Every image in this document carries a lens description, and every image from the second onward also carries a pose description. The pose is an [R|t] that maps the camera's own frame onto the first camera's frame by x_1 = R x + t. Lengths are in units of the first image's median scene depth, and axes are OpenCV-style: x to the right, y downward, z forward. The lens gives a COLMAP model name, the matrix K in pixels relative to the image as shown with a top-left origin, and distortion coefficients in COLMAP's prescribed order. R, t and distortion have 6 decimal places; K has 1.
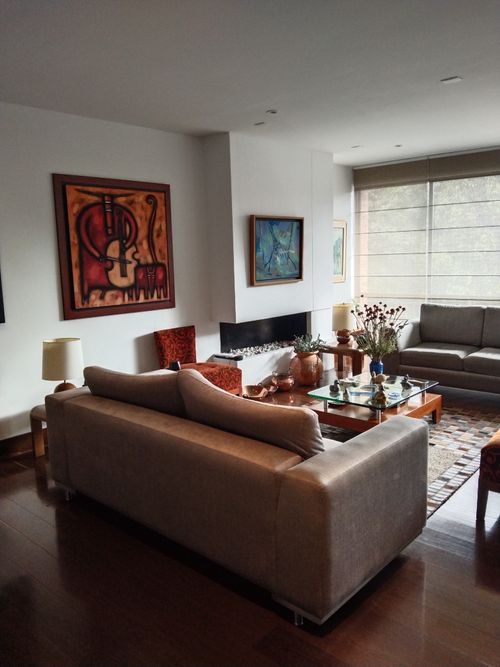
lens RADIAL K [[532.1, 0, 250.0], [0, 532.1, 333.5], [0, 0, 1]] dist [0.082681, -0.183663]
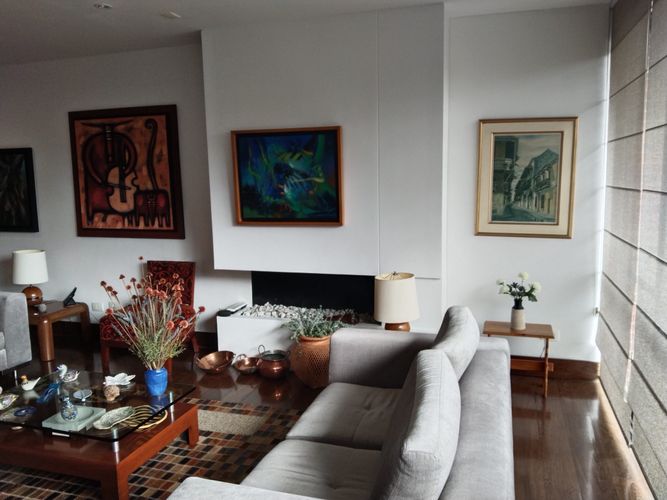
lens RADIAL K [[532.1, 0, 333.5], [0, 532.1, 250.0], [0, 0, 1]] dist [0.082681, -0.183663]
pose [[0.411398, 0.147841, -0.899386, 0.870685], [-0.126655, 0.986457, 0.104219, -0.173619], [0.902613, 0.071036, 0.424551, 0.928881]]
